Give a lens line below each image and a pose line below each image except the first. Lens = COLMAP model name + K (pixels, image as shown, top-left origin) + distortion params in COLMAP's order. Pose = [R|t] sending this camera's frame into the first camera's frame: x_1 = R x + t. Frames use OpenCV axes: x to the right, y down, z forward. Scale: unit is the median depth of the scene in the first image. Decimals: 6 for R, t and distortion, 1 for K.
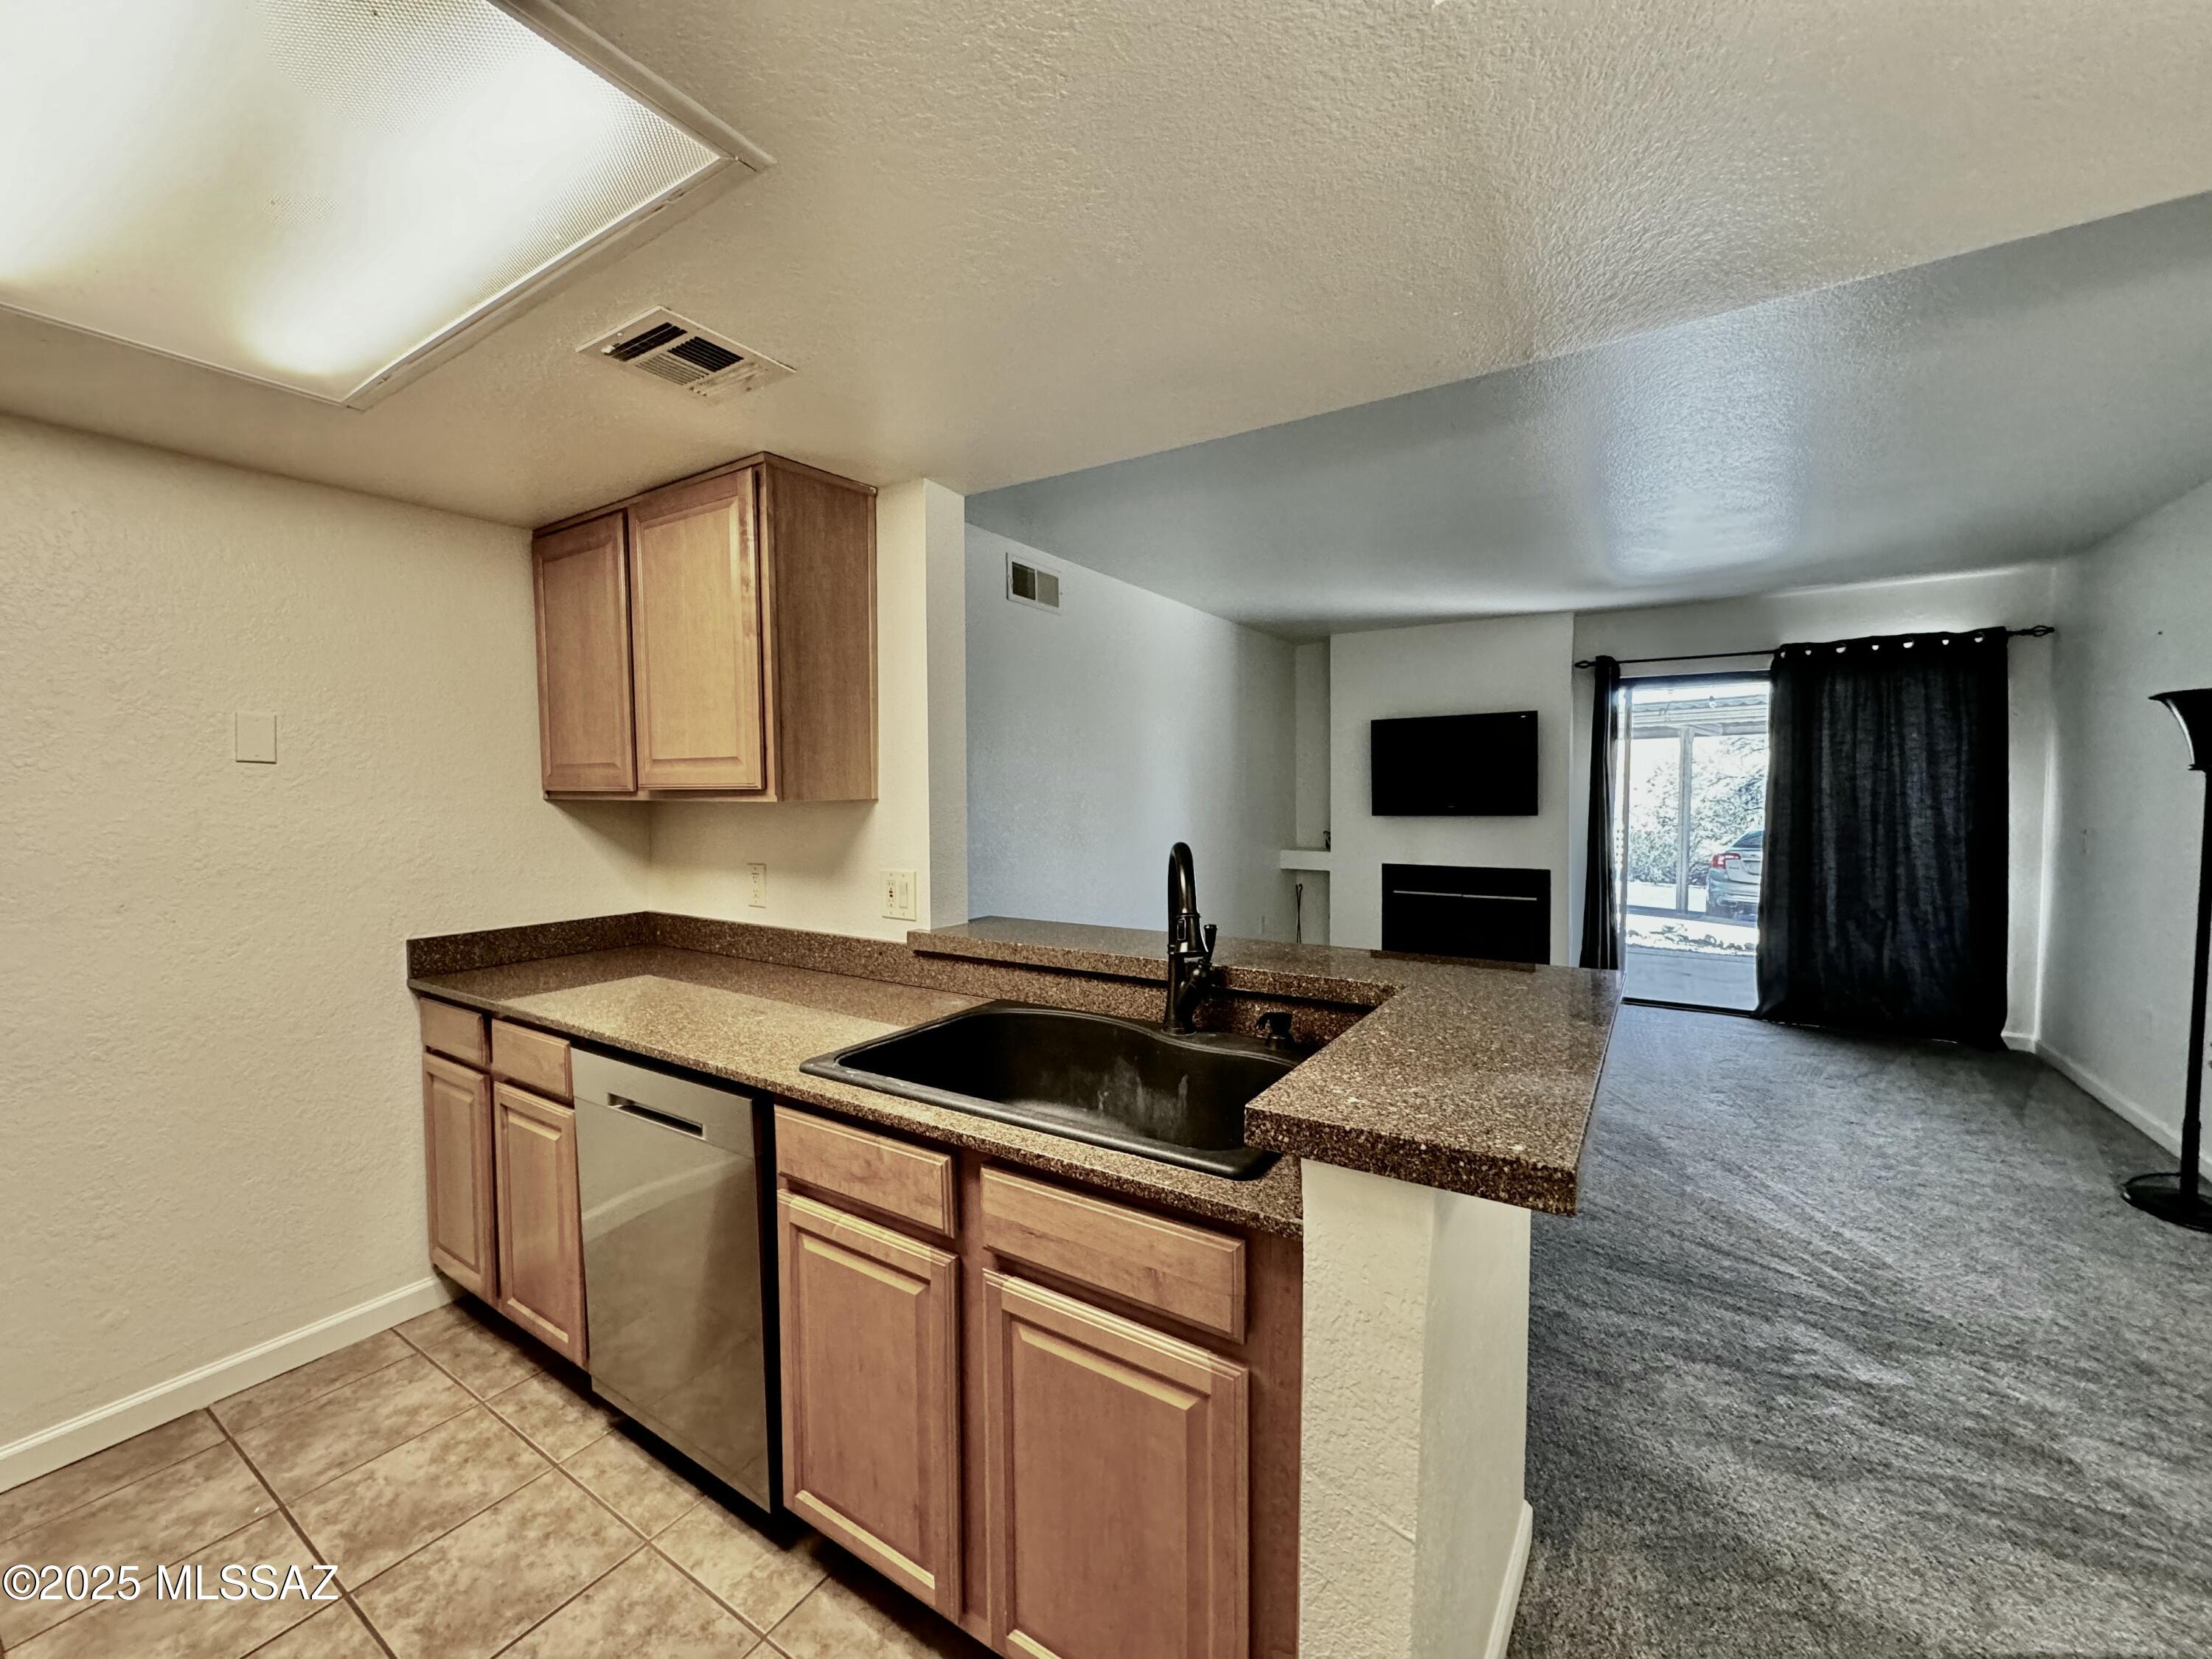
lens RADIAL K [[879.7, 0, 1102.9], [0, 879.7, 830.4], [0, 0, 1]] dist [-0.003780, 0.000718]
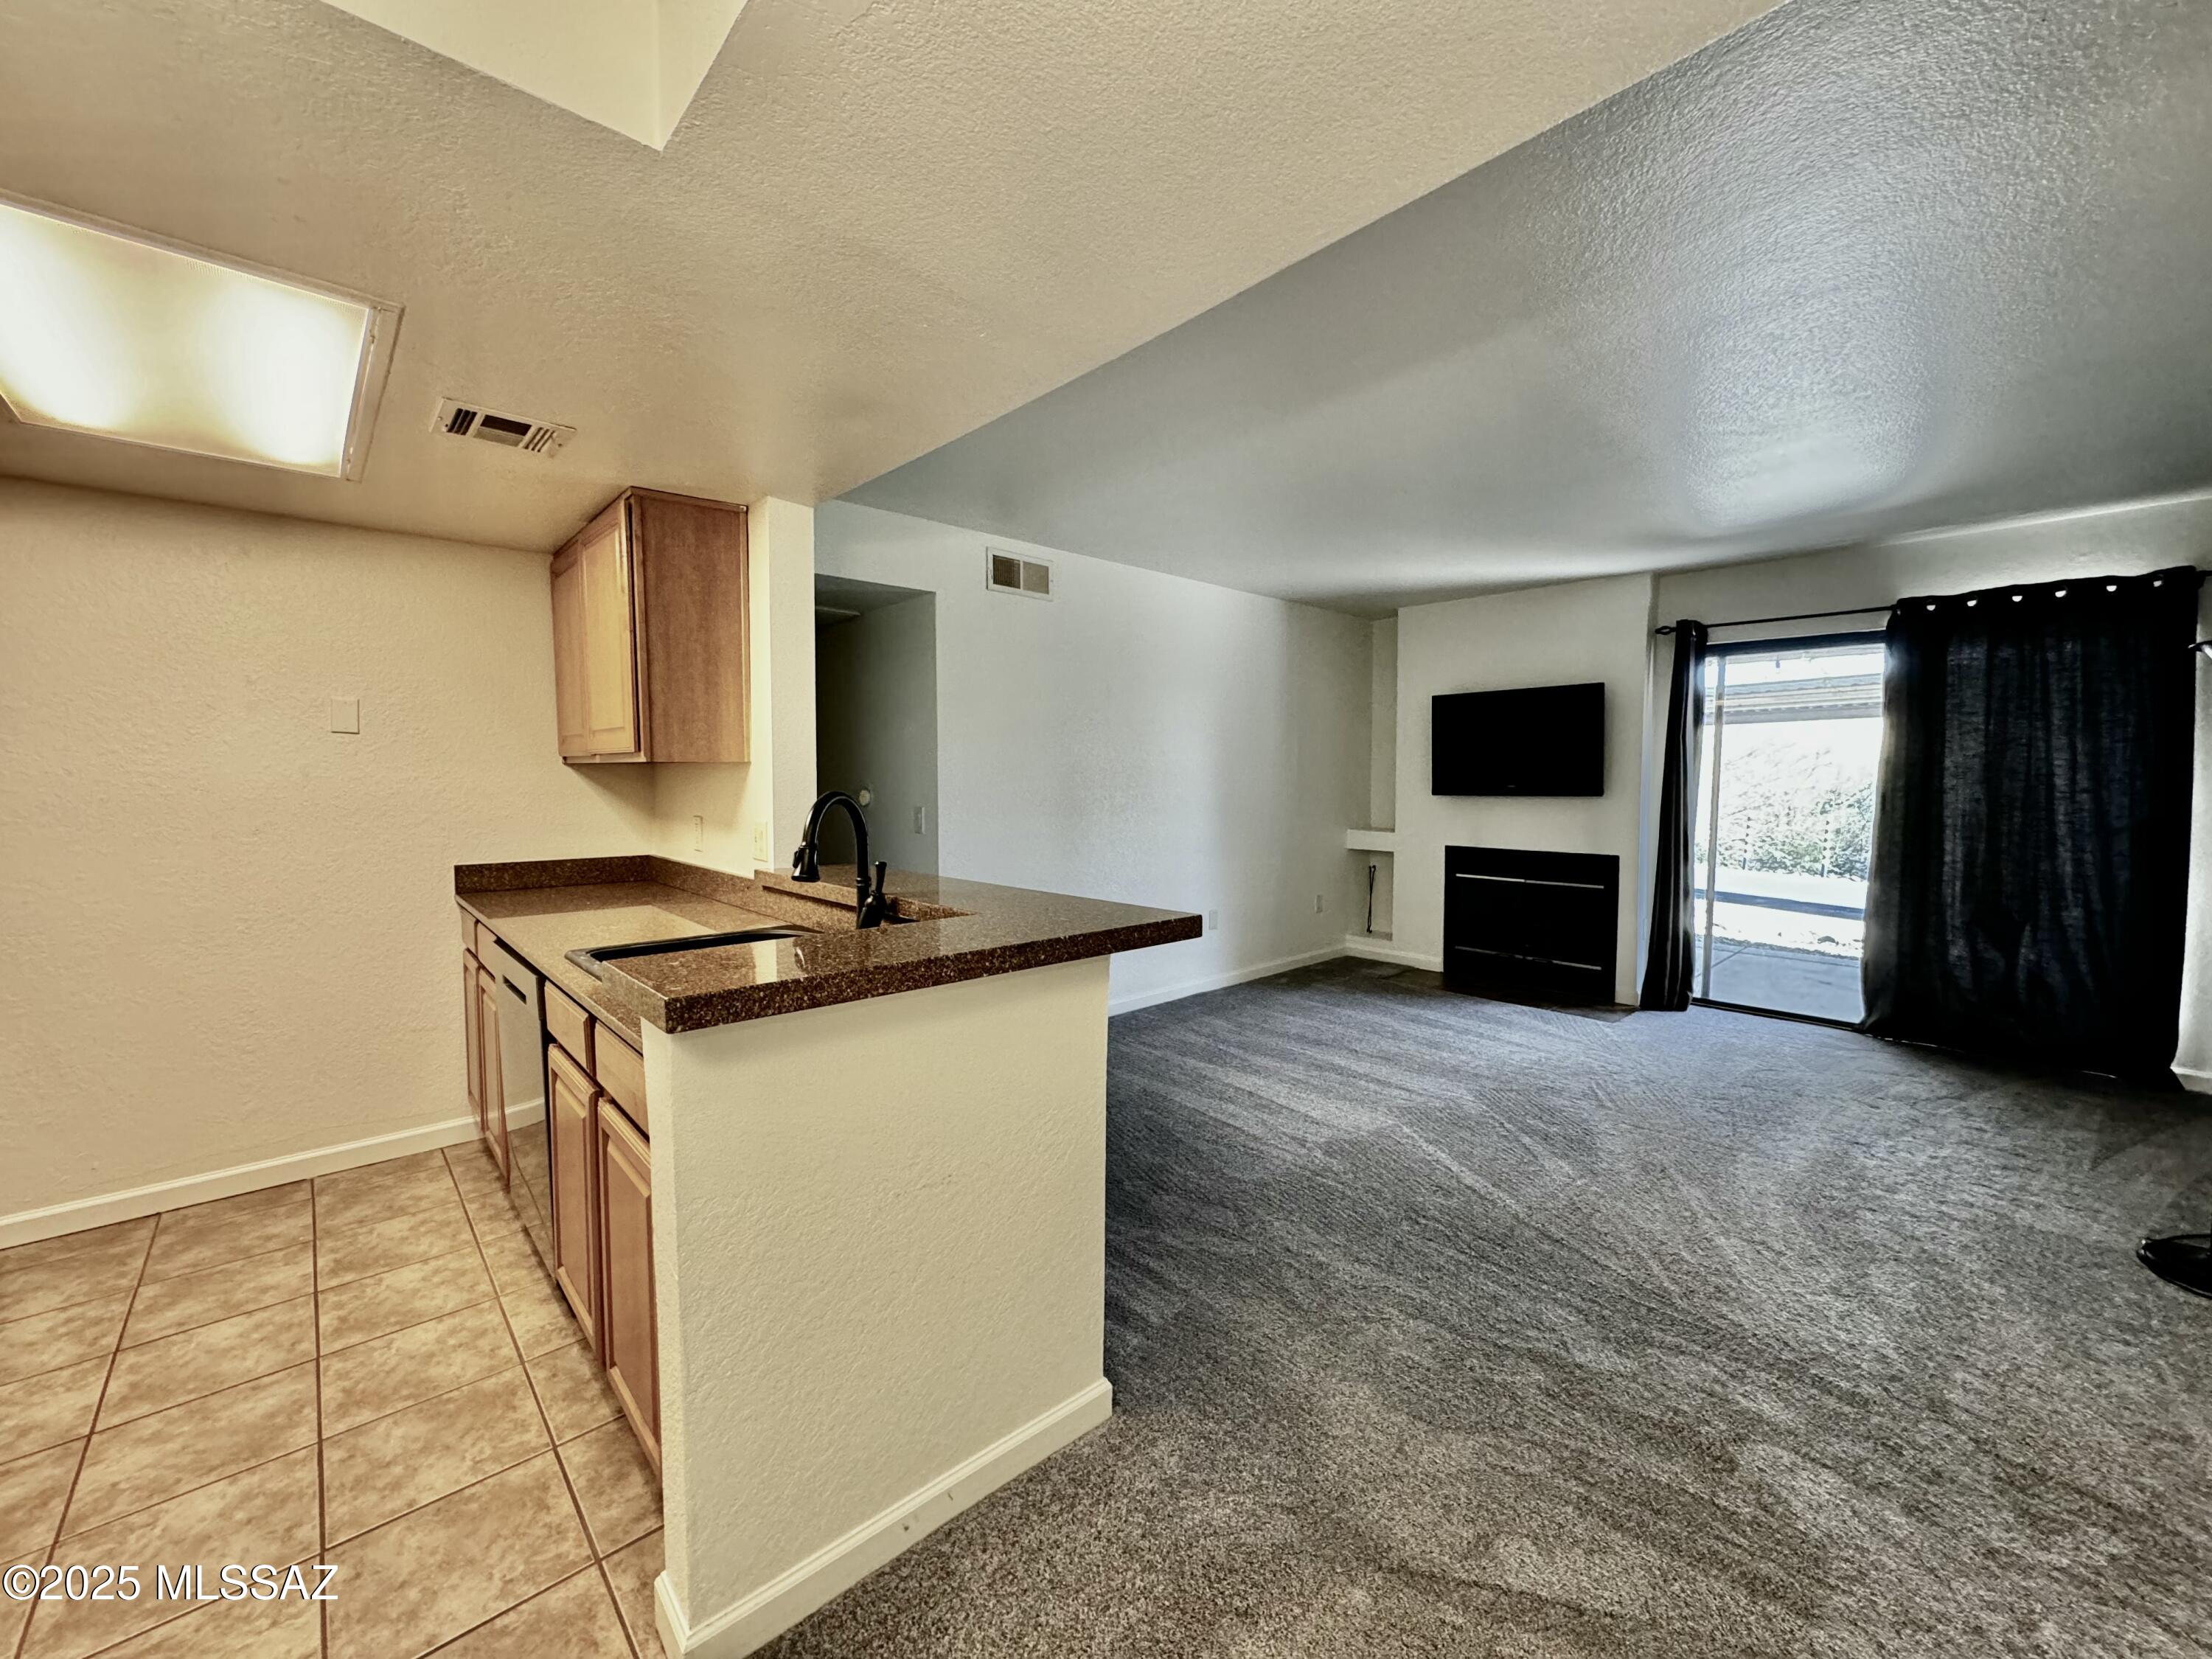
lens RADIAL K [[879.7, 0, 1102.8], [0, 879.7, 829.8], [0, 0, 1]] dist [-0.003780, 0.000718]
pose [[0.967831, 0.023315, -0.250520, 0.483752], [-0.019198, 0.999638, 0.018867, 0.024104], [0.250869, -0.013450, 0.967928, -0.055666]]
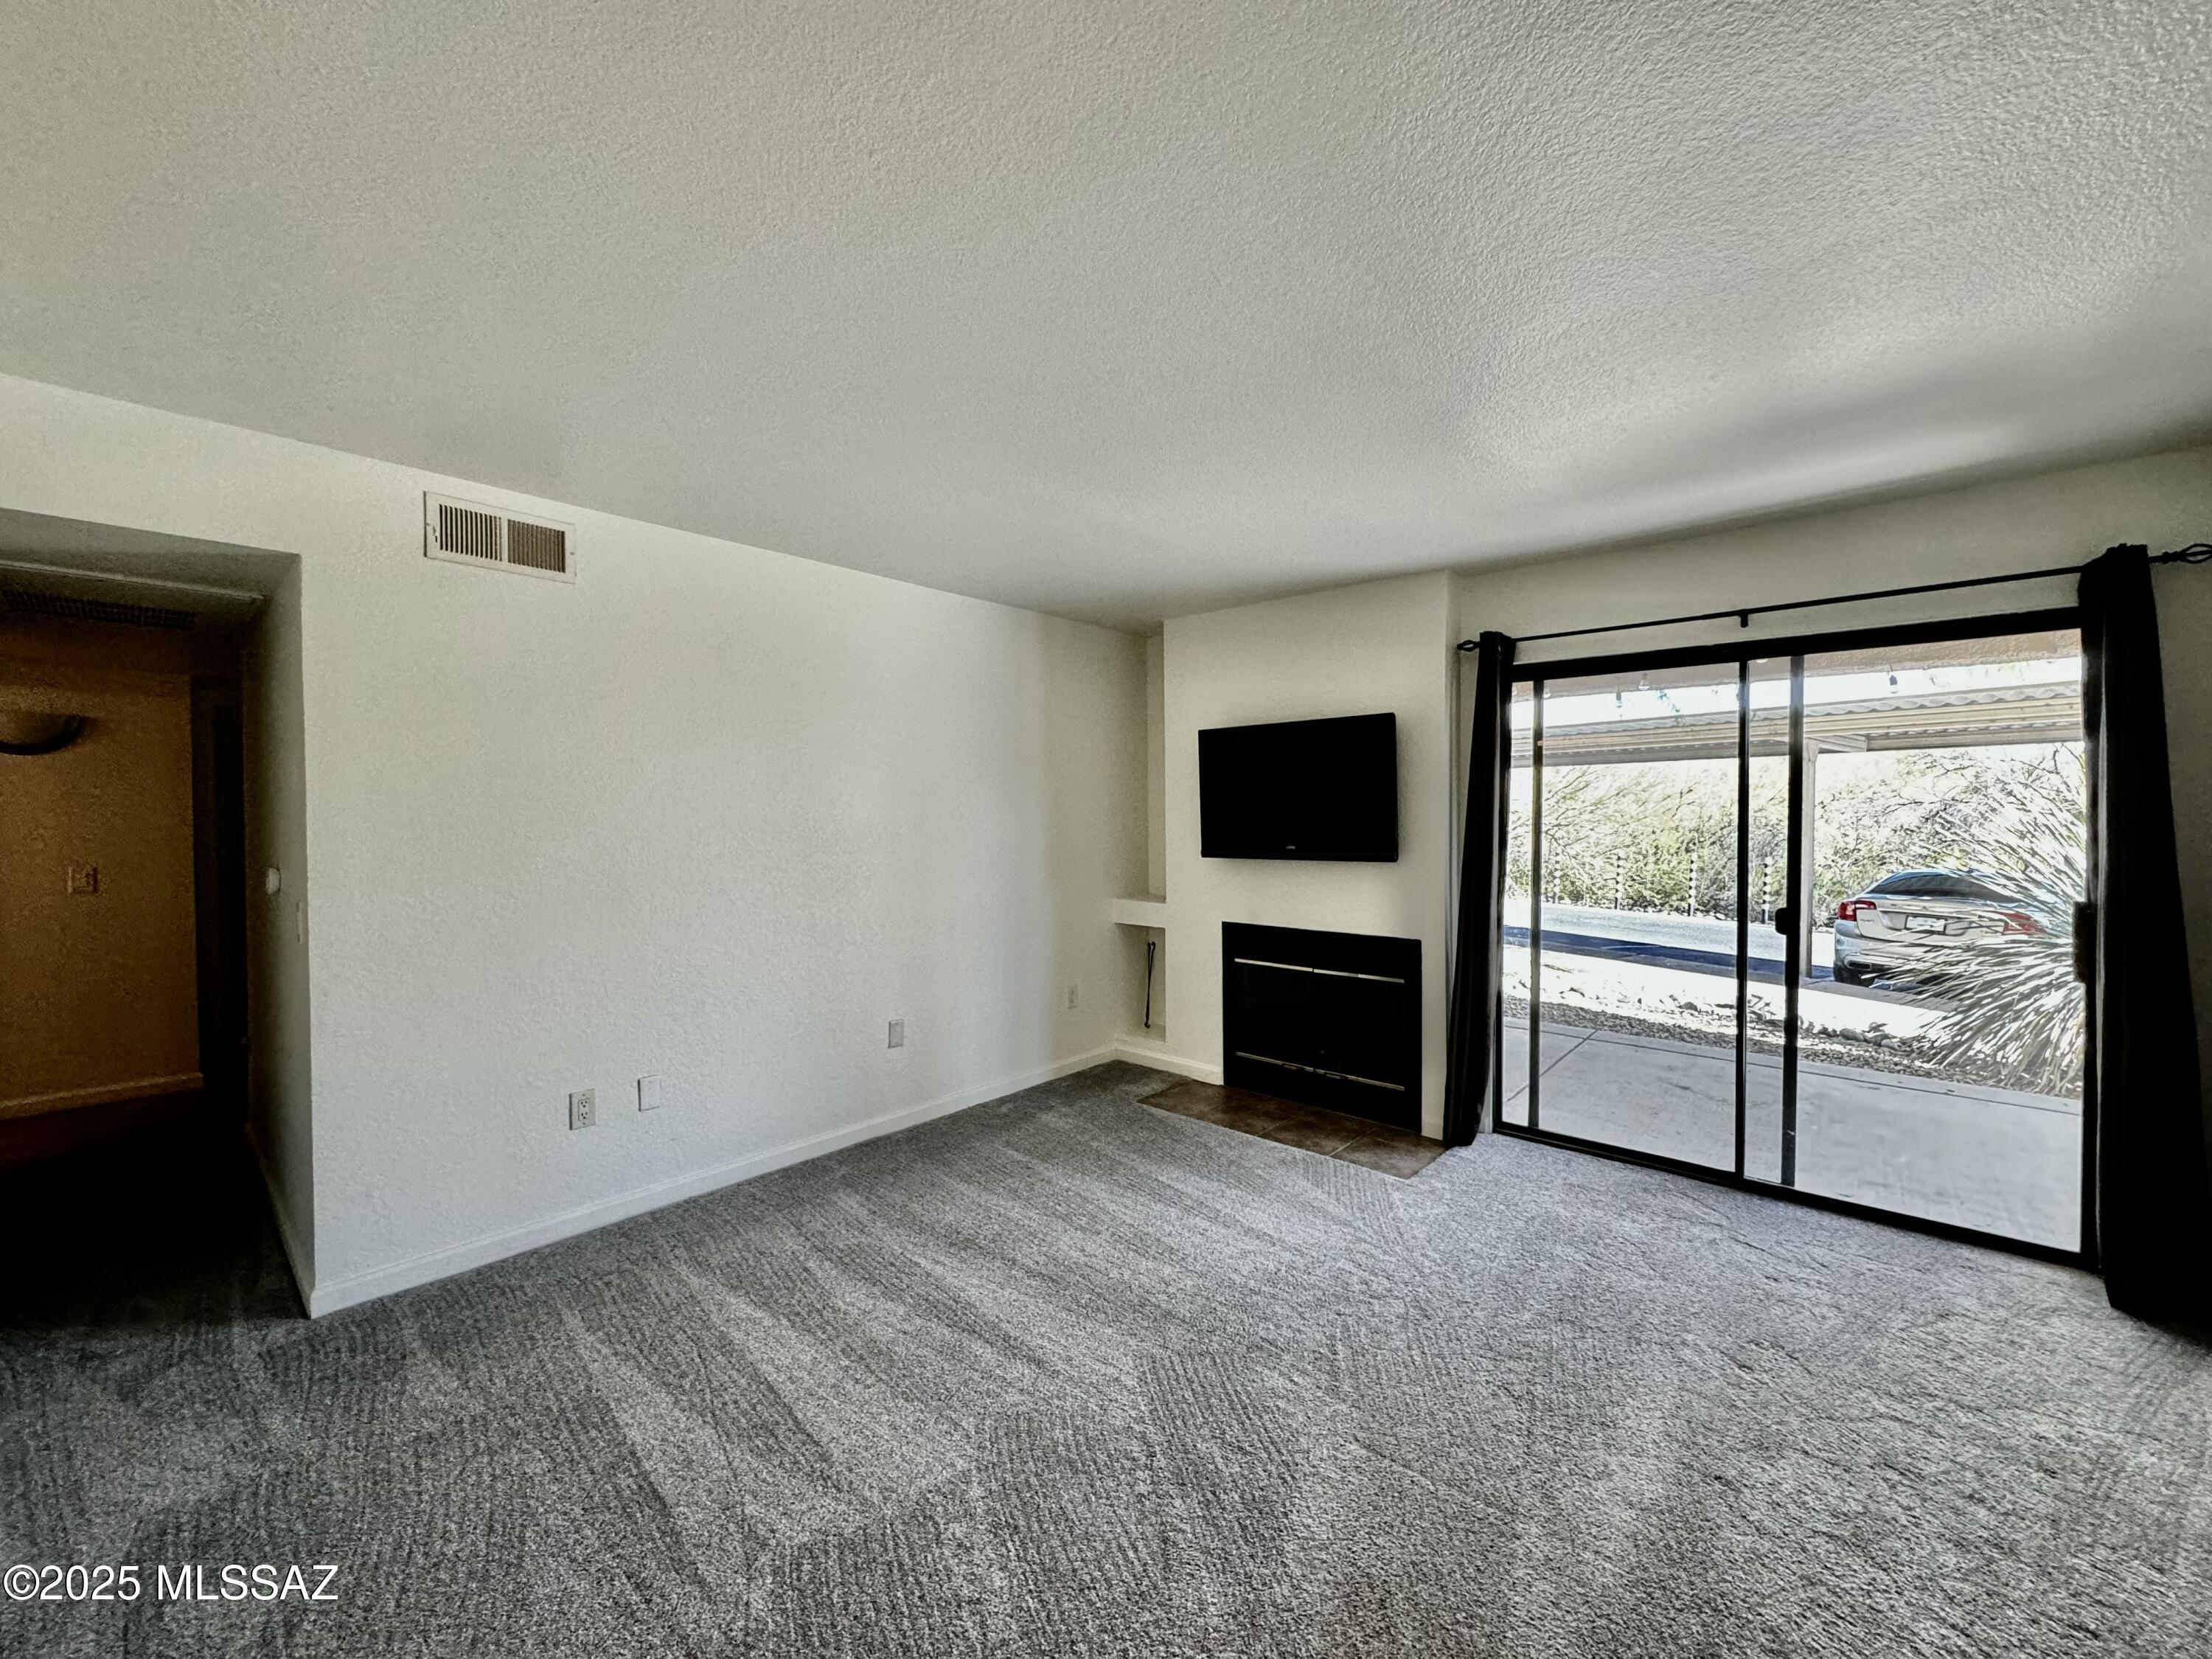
lens RADIAL K [[879.7, 0, 1107.2], [0, 879.7, 831.9], [0, 0, 1]] dist [-0.003780, 0.000718]
pose [[0.988197, 0.008049, -0.152979, 0.826785], [-0.011671, 0.999672, -0.022797, -0.050702], [0.152745, 0.024313, 0.987966, 0.604216]]
